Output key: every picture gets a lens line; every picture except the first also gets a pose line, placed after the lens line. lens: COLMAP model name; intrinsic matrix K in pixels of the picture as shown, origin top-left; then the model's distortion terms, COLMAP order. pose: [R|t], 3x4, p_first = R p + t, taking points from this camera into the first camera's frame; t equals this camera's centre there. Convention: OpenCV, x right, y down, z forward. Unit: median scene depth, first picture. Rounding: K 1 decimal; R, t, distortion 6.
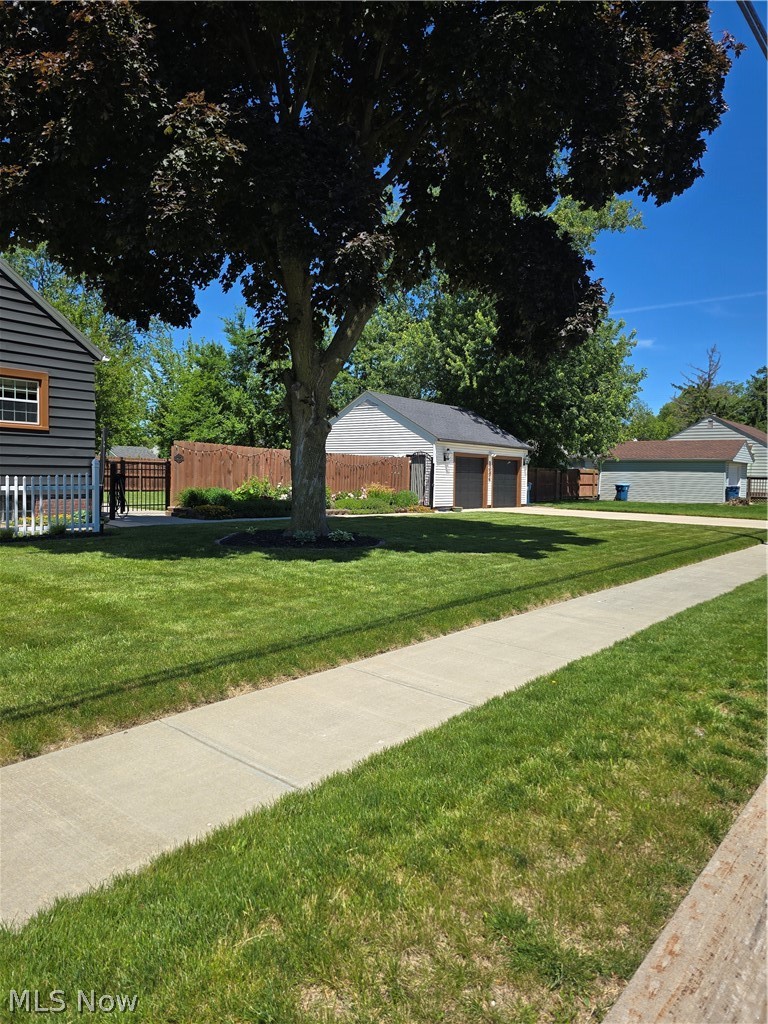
lens RADIAL K [[679.3, 0, 383.2], [0, 679.3, 519.2], [0, 0, 1]] dist [0.078862, -0.087041]
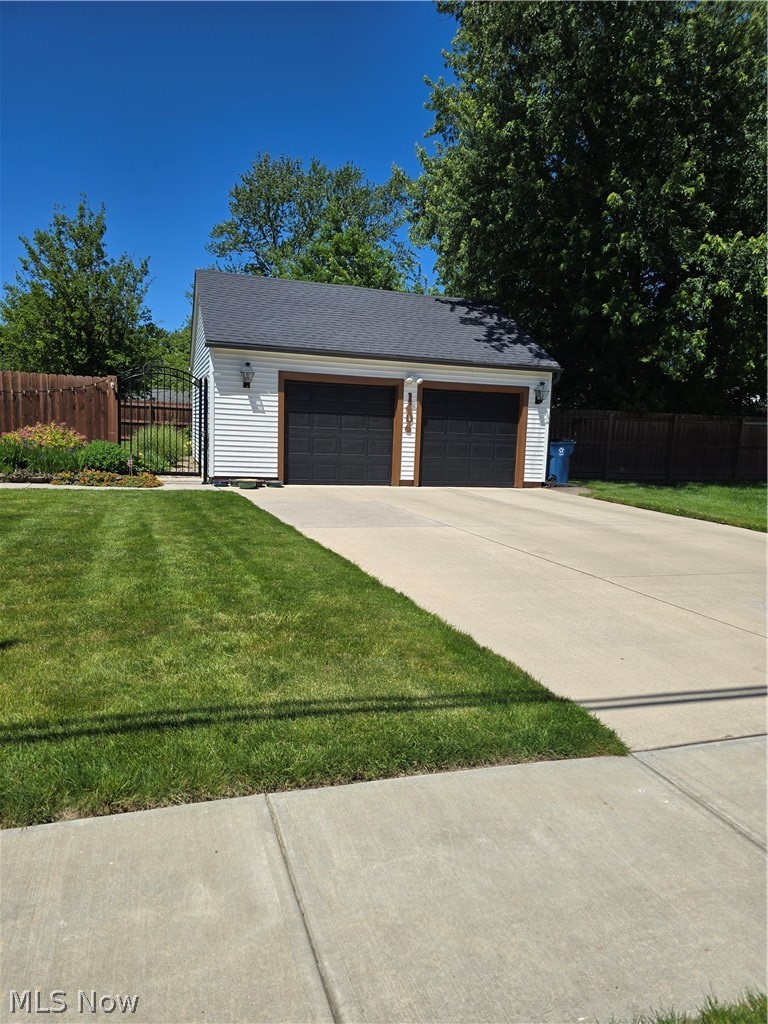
lens RADIAL K [[676.8, 0, 367.1], [0, 676.8, 513.8], [0, 0, 1]] dist [0.085912, -0.089405]
pose [[0.834587, 0.082398, -0.544679, 0.835144], [-0.054918, 0.996270, 0.066565, -0.056184], [0.548132, -0.025642, 0.835999, 1.133959]]
